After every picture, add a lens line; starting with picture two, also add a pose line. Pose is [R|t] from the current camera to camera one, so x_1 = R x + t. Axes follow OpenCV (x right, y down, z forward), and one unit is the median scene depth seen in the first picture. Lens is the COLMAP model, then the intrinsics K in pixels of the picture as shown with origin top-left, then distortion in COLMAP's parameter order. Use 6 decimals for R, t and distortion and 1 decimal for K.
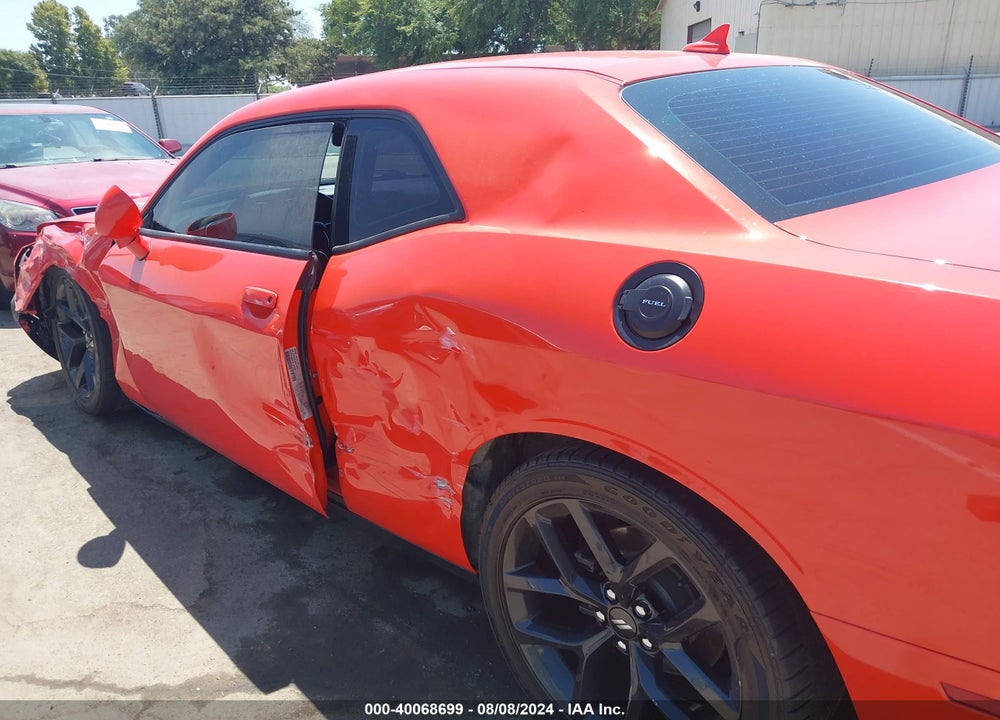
lens RADIAL K [[756.9, 0, 519.0], [0, 756.9, 360.5], [0, 0, 1]] dist [-0.003466, -0.006822]
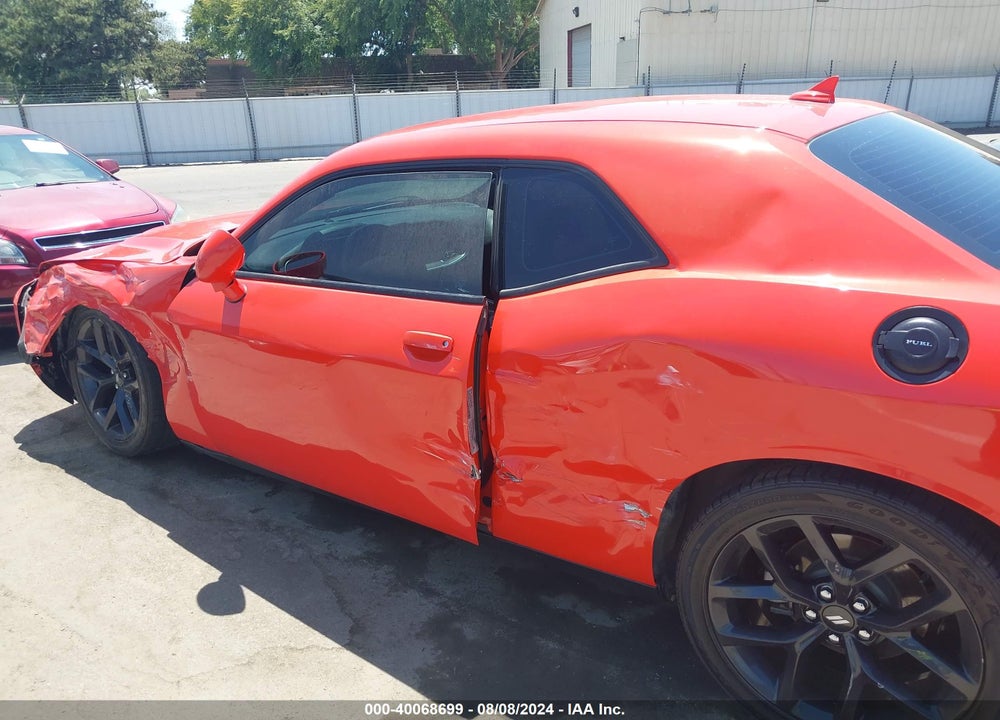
lens RADIAL K [[751.2, 0, 500.0], [0, 751.2, 360.0], [0, 0, 1]] dist [-0.006797, 0.007135]
pose [[0.989637, -0.054991, 0.132641, -0.199962], [0.054777, 0.998485, 0.005268, -0.029867], [-0.132729, 0.002052, 0.991150, -0.018889]]
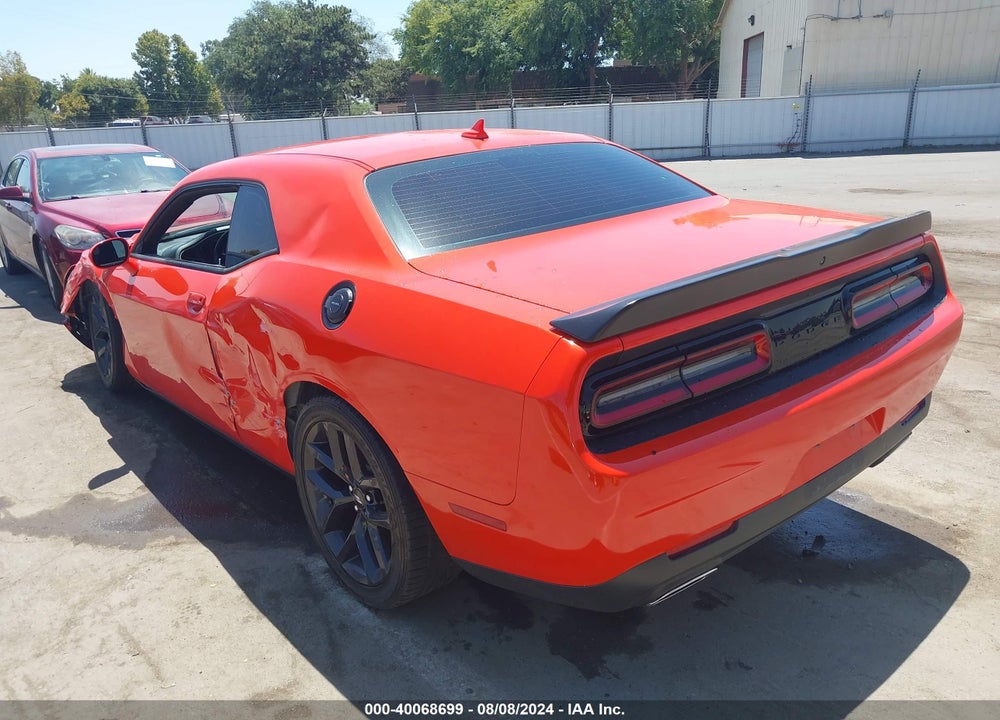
lens RADIAL K [[776.3, 0, 519.3], [0, 776.3, 339.0], [0, 0, 1]] dist [0.000238, -0.002451]
pose [[0.994005, 0.008470, -0.109008, 0.301458], [-0.013379, 0.998925, -0.044379, 0.035102], [0.108515, 0.045571, 0.993050, -0.279423]]
